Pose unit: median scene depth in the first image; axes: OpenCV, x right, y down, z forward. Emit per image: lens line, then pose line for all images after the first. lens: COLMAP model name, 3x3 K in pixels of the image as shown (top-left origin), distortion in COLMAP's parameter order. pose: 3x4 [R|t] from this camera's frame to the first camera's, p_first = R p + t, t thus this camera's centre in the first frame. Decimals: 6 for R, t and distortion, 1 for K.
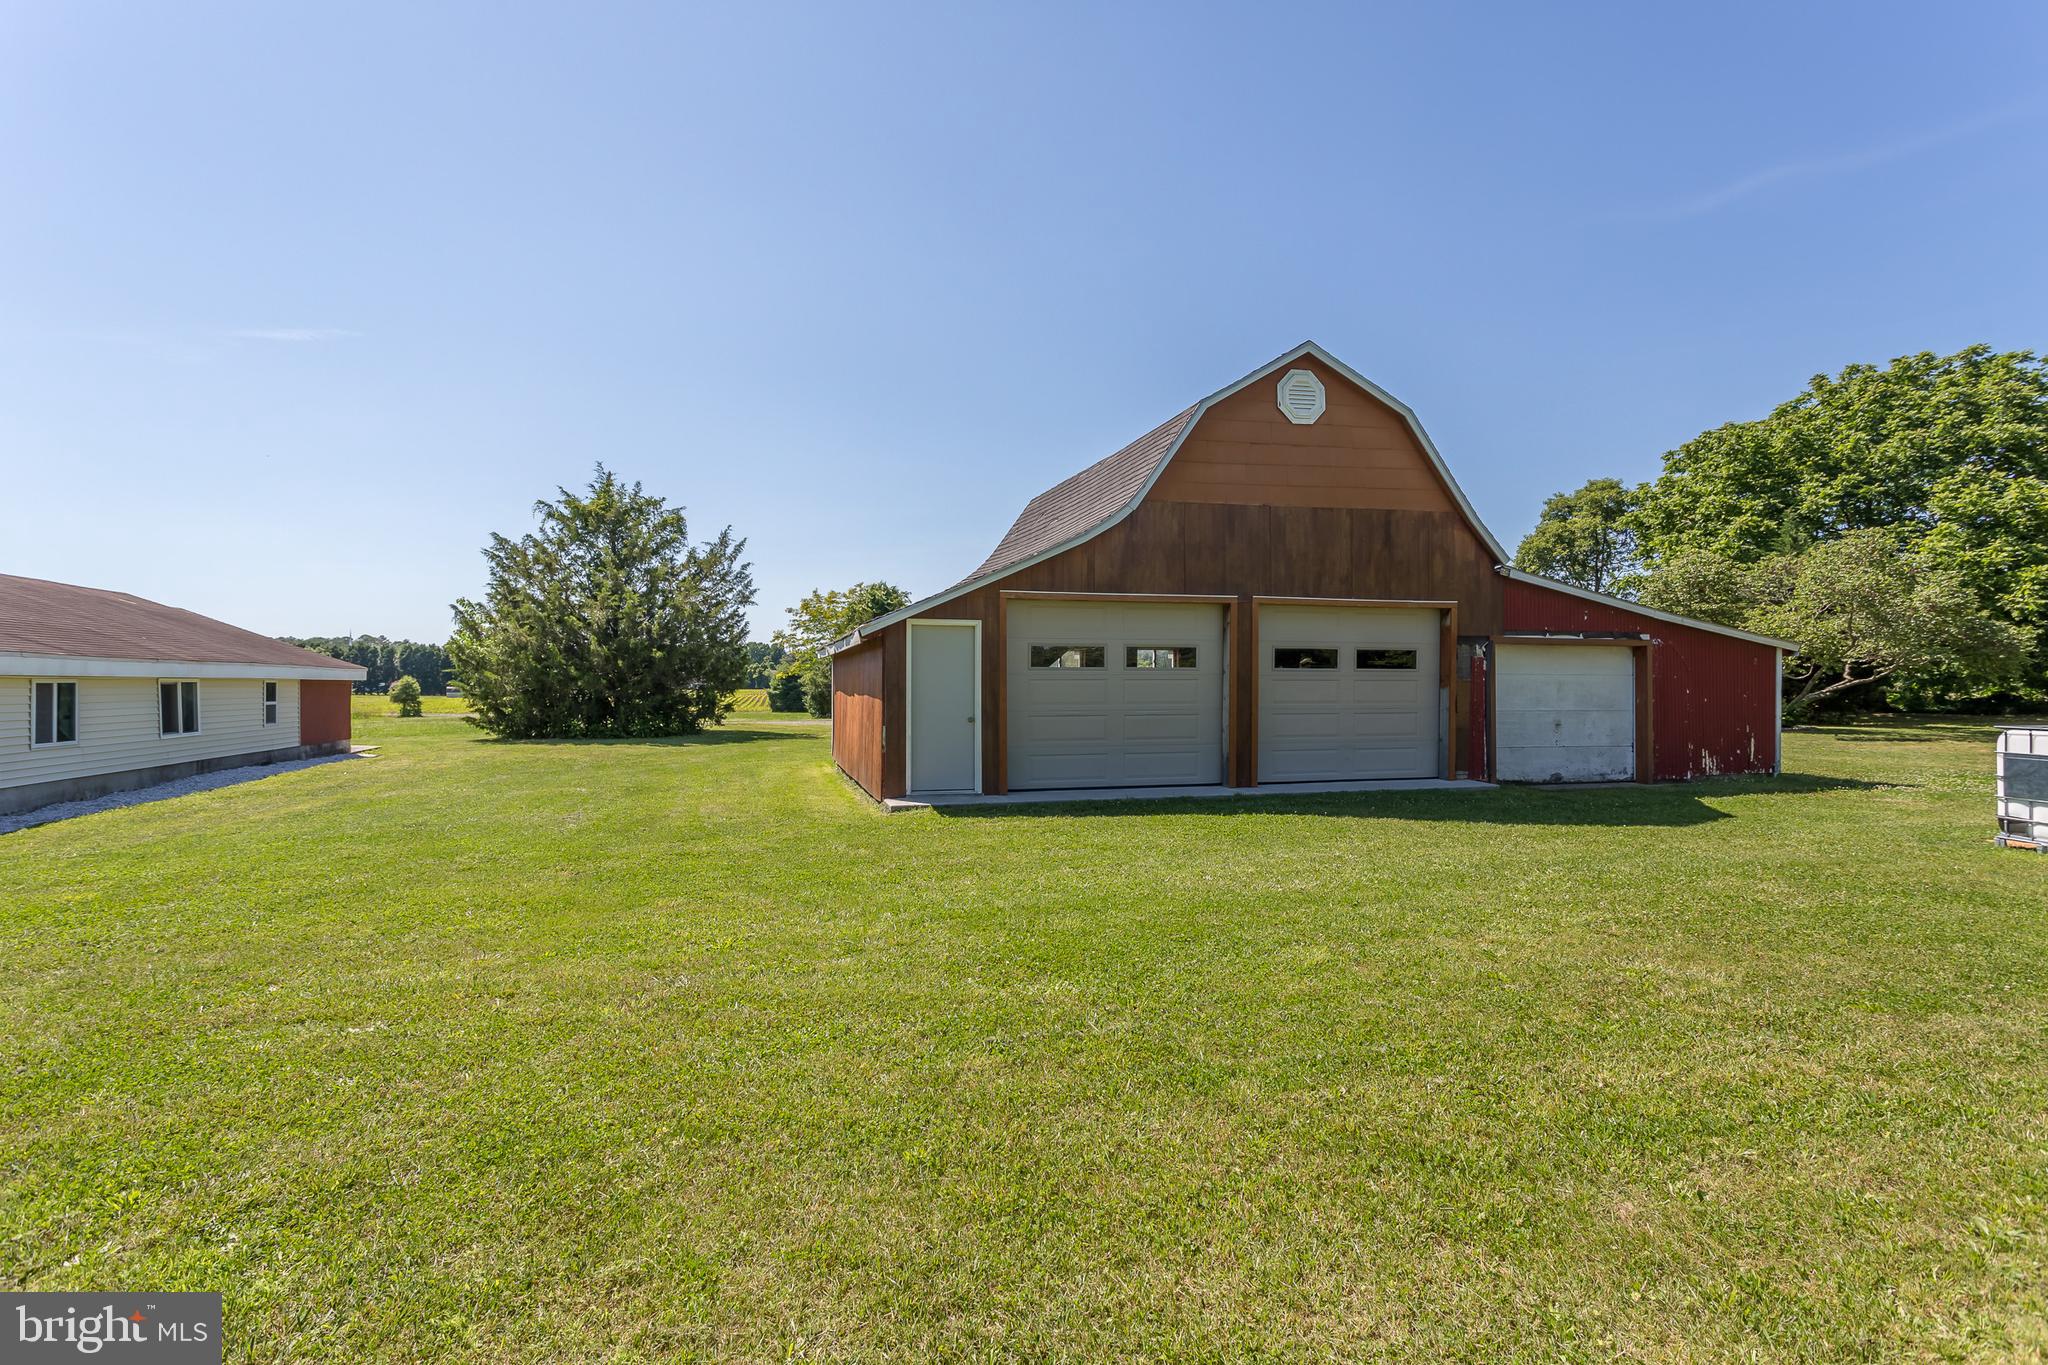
lens RADIAL K [[984.8, 0, 1024.0], [0, 984.8, 682.5], [0, 0, 1]] dist [0.005300, -0.001052]
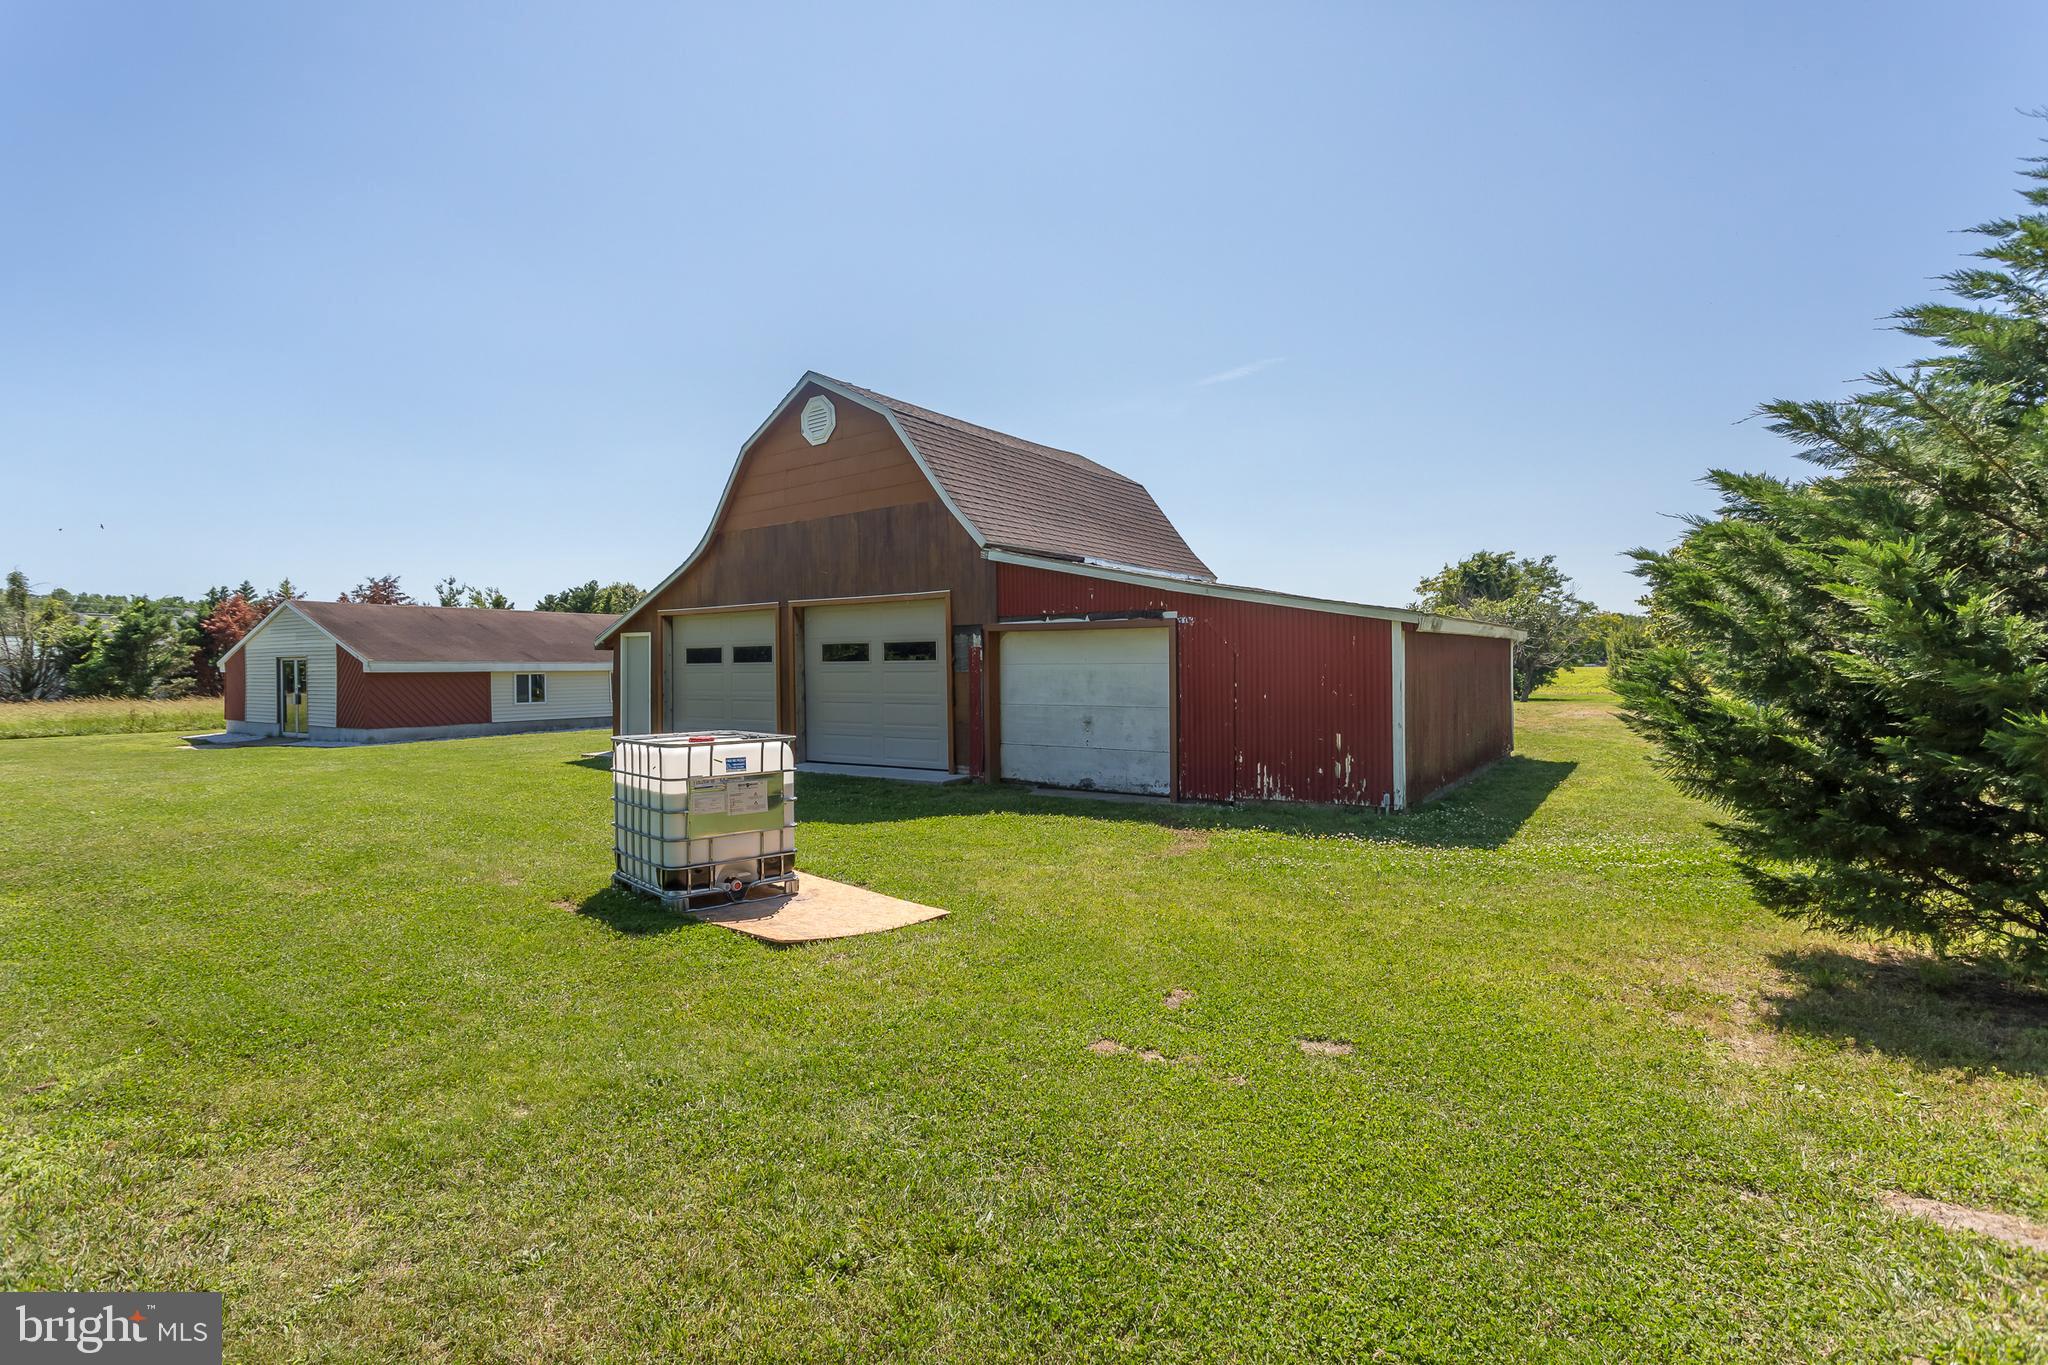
lens RADIAL K [[1018.5, 0, 1025.0], [0, 1018.5, 655.9], [0, 0, 1]] dist [0.011949, 0.000193]
pose [[0.639493, -0.014325, -0.768664, 1.240836], [0.010442, 0.999896, -0.009948, -0.006801], [0.768726, -0.001665, 0.639576, 0.410504]]
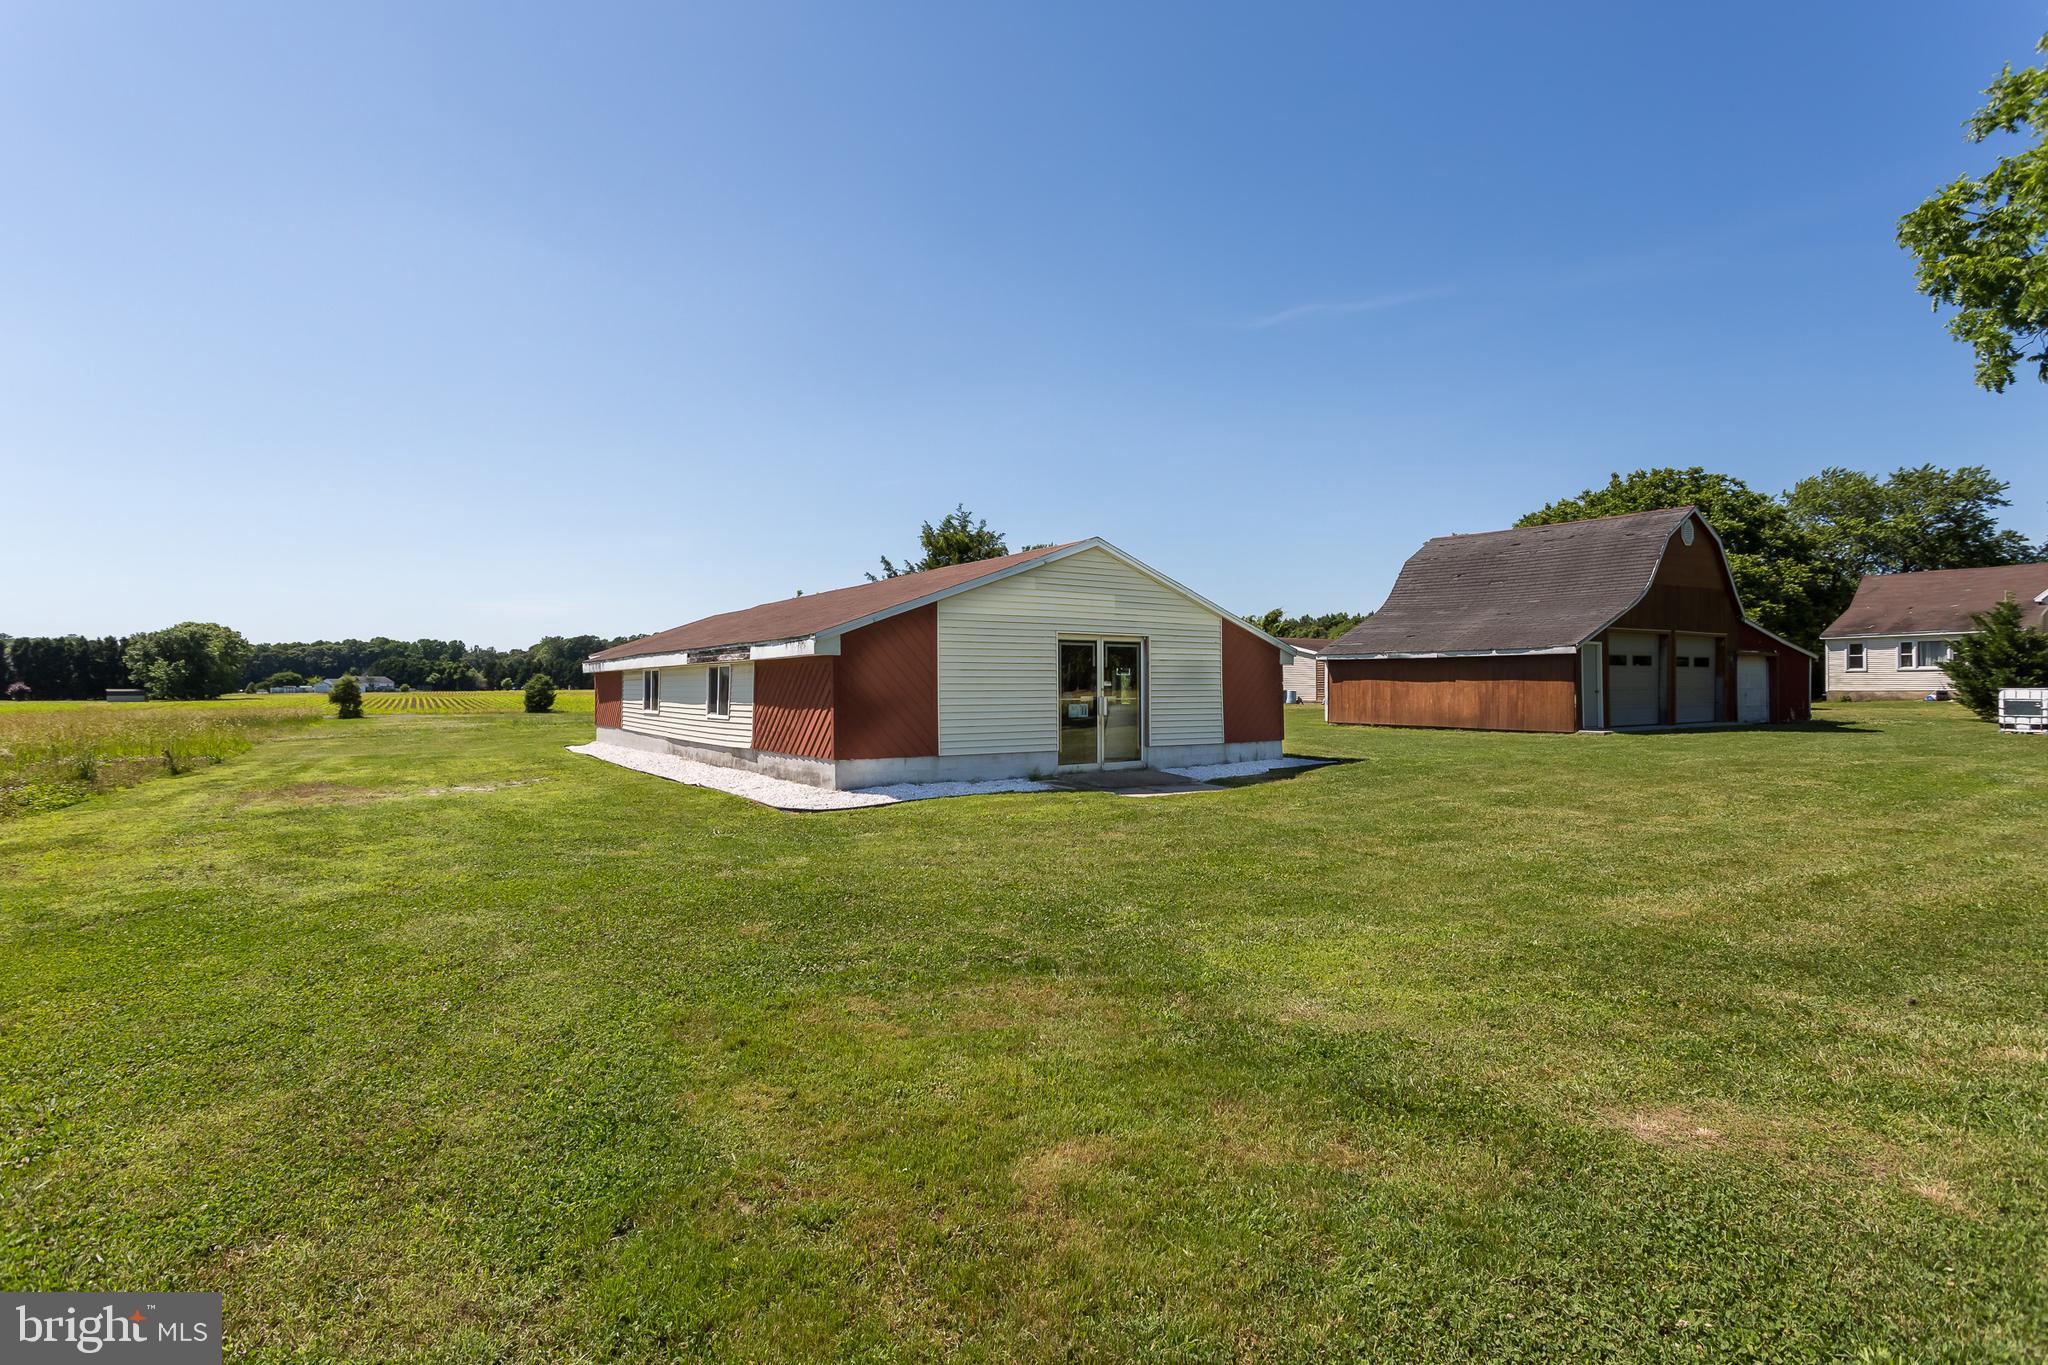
lens RADIAL K [[984.8, 0, 1024.0], [0, 984.8, 682.5], [0, 0, 1]] dist [0.005300, -0.001052]
pose [[0.949253, -0.000726, 0.314514, -1.544191], [0.001428, 0.999997, -0.002002, 0.018861], [-0.314512, 0.002349, 0.949251, -0.459340]]
